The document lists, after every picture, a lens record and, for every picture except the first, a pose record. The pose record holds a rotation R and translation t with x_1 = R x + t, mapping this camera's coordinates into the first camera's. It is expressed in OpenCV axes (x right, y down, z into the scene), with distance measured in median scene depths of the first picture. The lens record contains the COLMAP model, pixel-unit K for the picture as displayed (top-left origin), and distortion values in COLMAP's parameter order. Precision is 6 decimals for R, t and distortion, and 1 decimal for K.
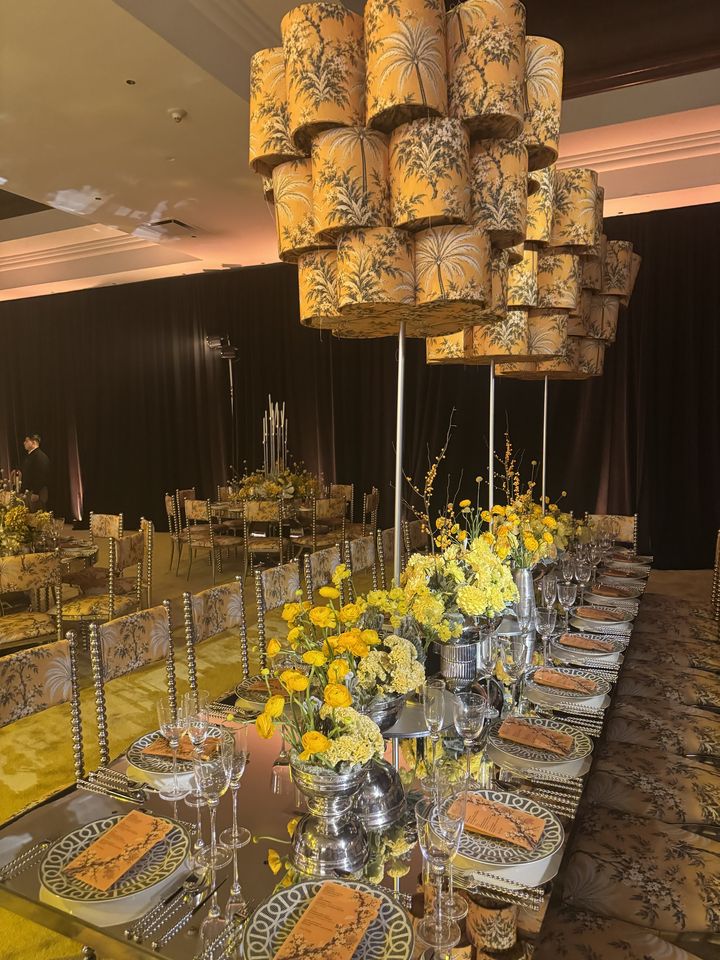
lens RADIAL K [[678.7, 0, 360.3], [0, 678.7, 450.4], [0, 0, 1]] dist [0.034670, -0.043808]
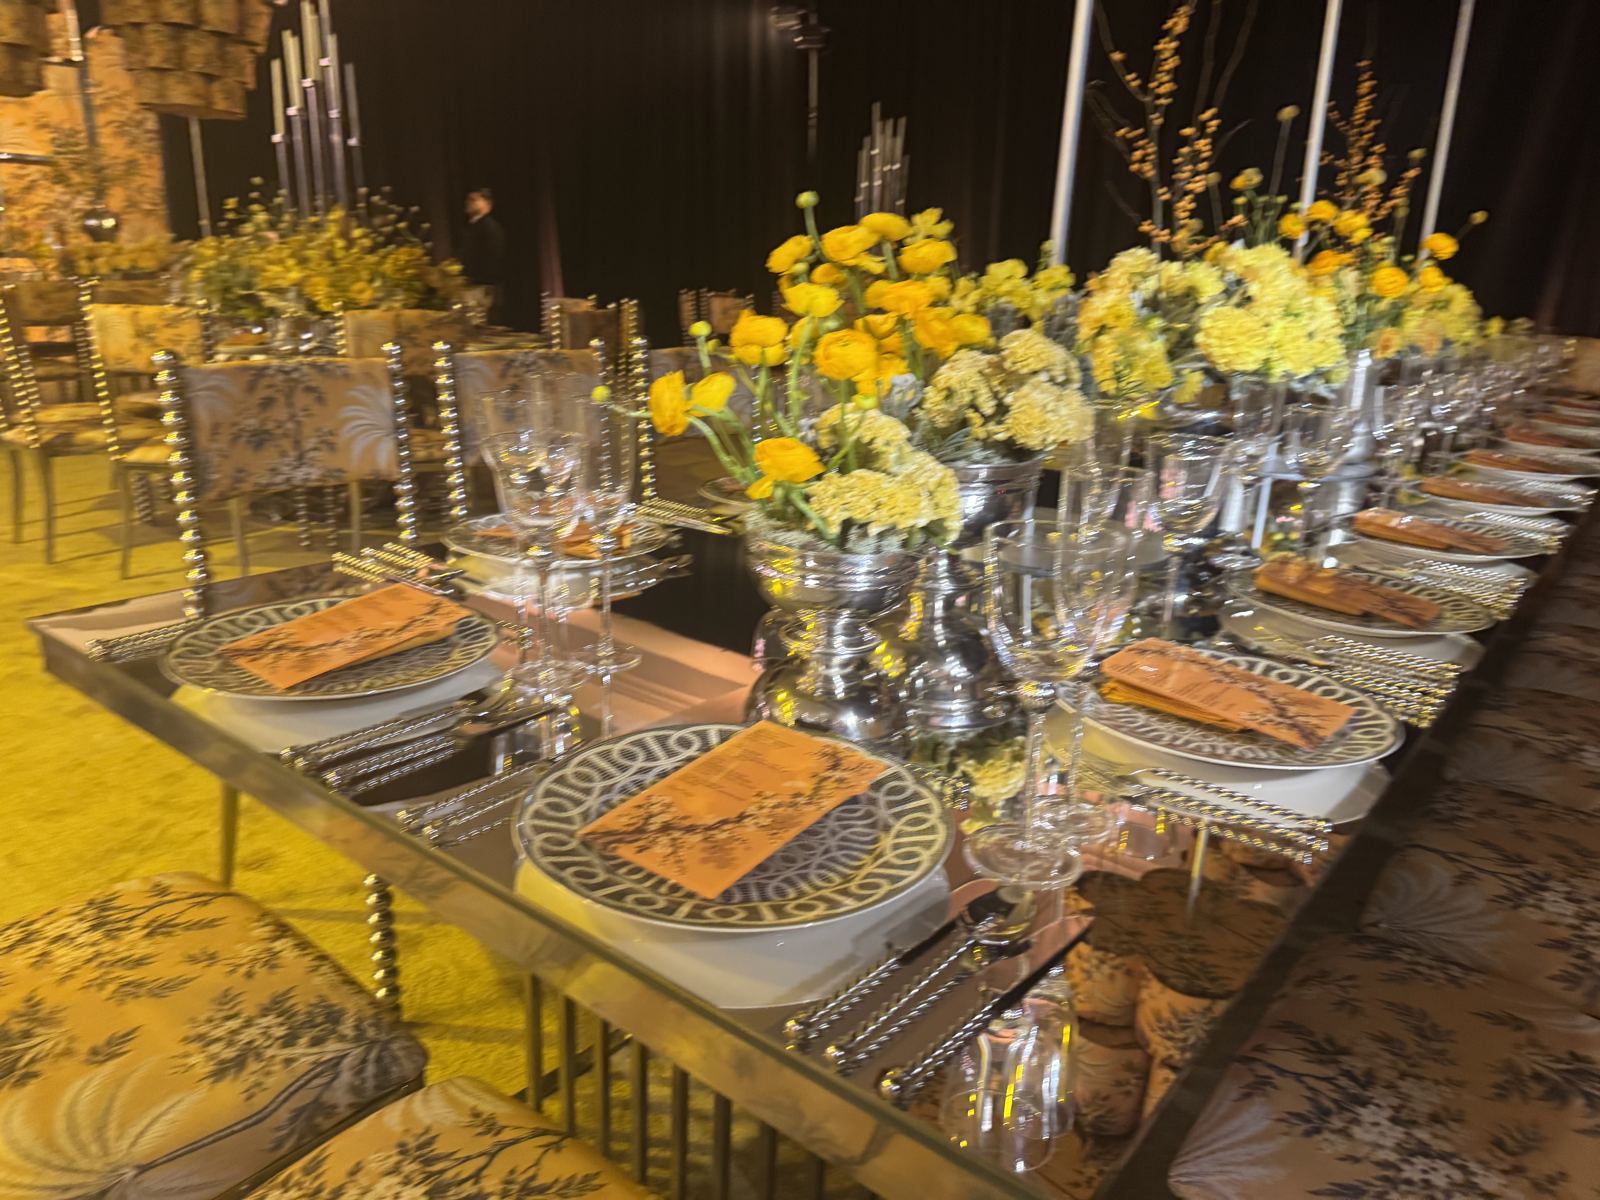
lens RADIAL K [[1131.2, 0, 805.7], [0, 1131.2, 591.7], [0, 0, 1]] dist [0.034670, -0.043808]
pose [[0.975801, 0.095089, -0.196903, 0.073949], [-0.047009, 0.970666, 0.235793, 0.290787], [0.213548, -0.220830, 0.951647, 0.280002]]
